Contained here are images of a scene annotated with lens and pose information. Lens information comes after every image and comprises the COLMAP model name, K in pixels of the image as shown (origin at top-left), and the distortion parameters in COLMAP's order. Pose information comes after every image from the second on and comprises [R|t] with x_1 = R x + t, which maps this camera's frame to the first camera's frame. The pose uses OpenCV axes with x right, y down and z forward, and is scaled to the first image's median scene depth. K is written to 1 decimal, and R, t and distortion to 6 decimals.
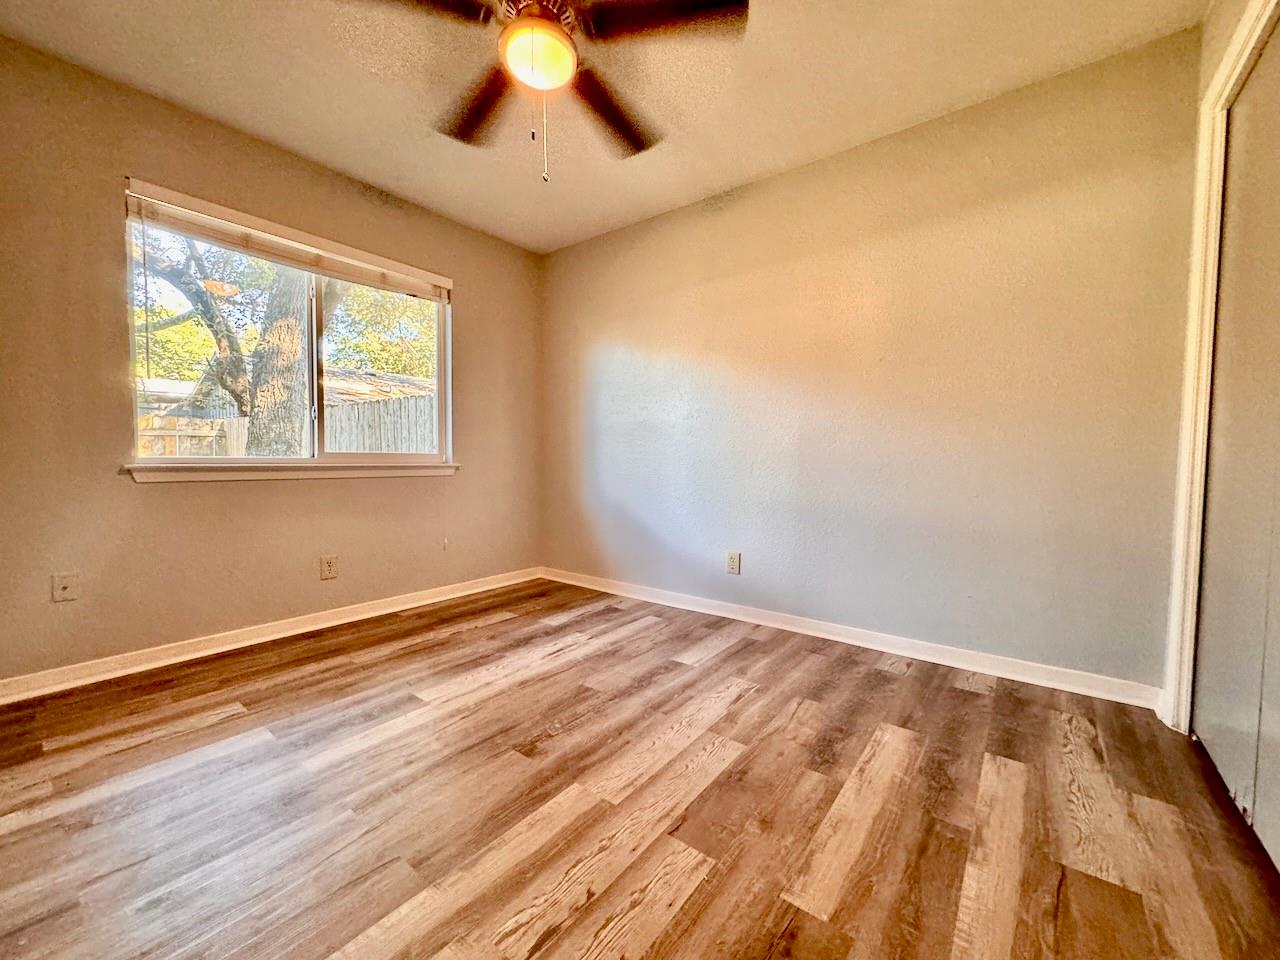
lens RADIAL K [[509.9, 0, 637.3], [0, 509.9, 485.0], [0, 0, 1]] dist [-0.002807, 0.000463]
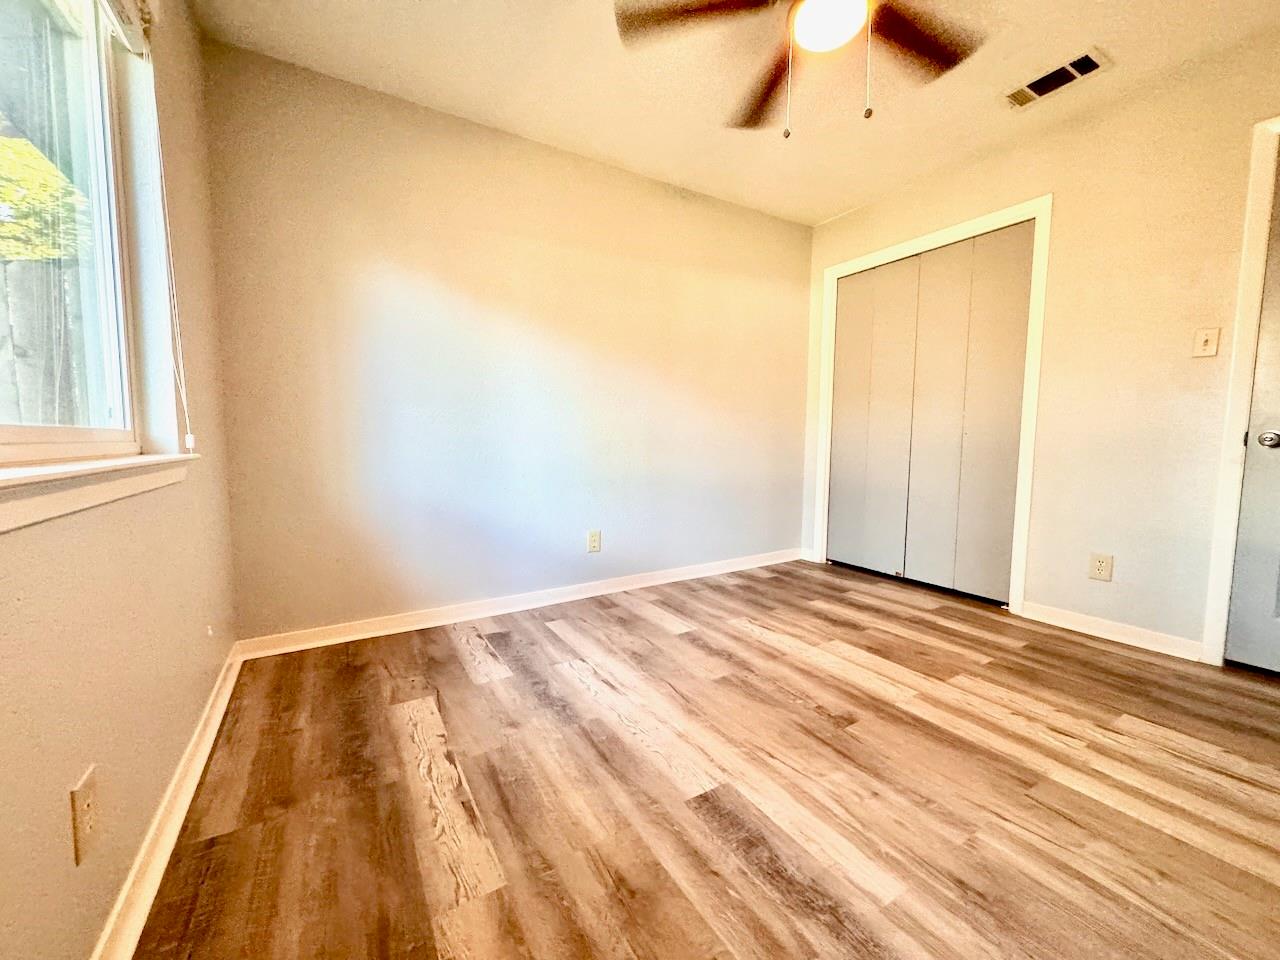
lens RADIAL K [[509.9, 0, 640.2], [0, 509.9, 480.0], [0, 0, 1]] dist [-0.002807, 0.000463]
pose [[0.356071, -0.084436, 0.930636, -1.030454], [0.051062, 0.996179, 0.070846, -0.050387], [-0.933063, 0.022294, 0.359022, 0.805019]]
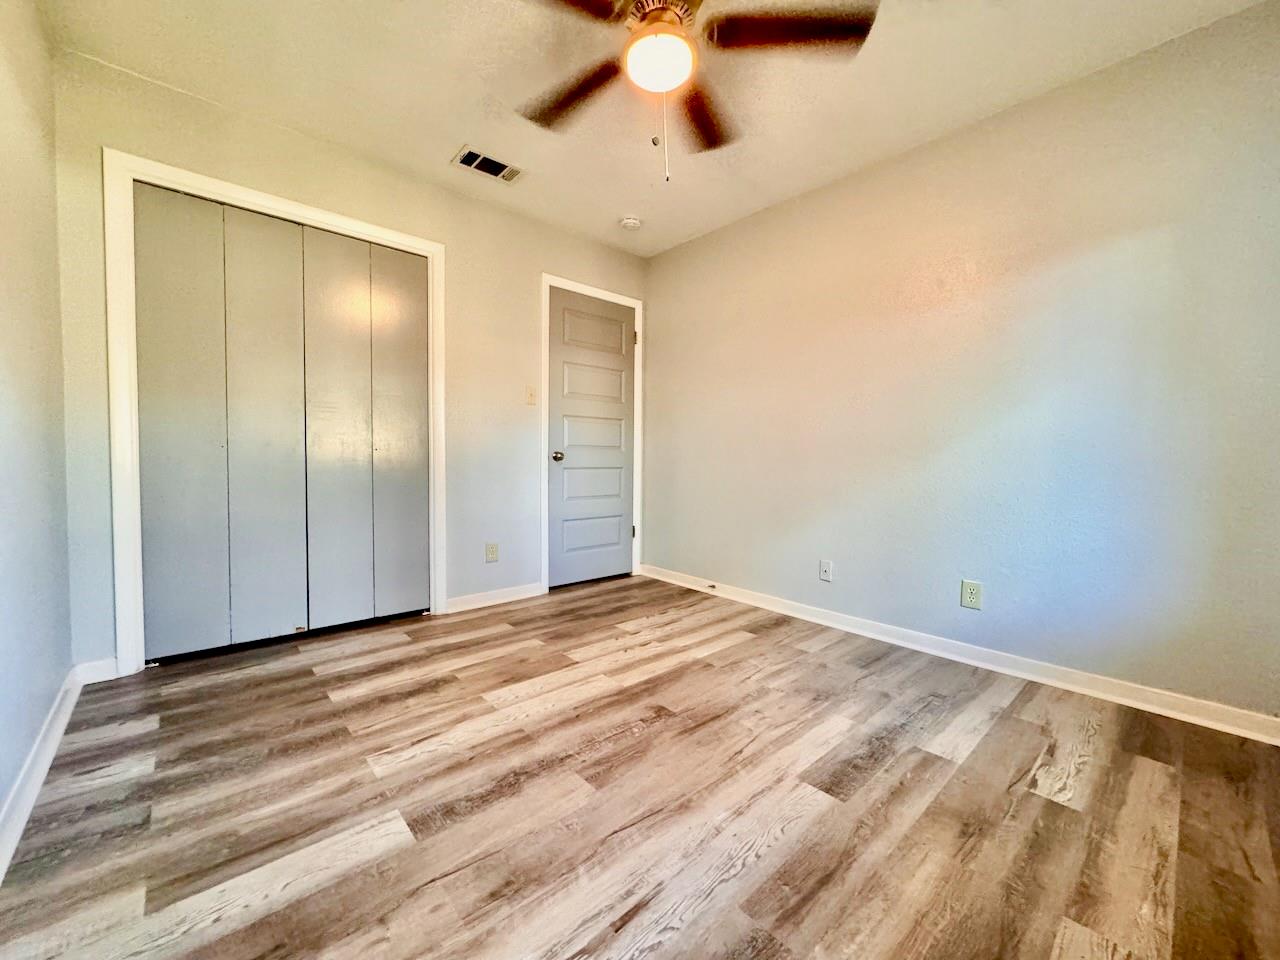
lens RADIAL K [[509.9, 0, 636.9], [0, 509.9, 480.5], [0, 0, 1]] dist [-0.002807, 0.000463]
pose [[-0.983966, -0.024794, 0.176623, -0.279256], [-0.007105, 0.994953, 0.100088, -0.090255], [-0.178213, 0.097228, -0.979177, 1.669975]]
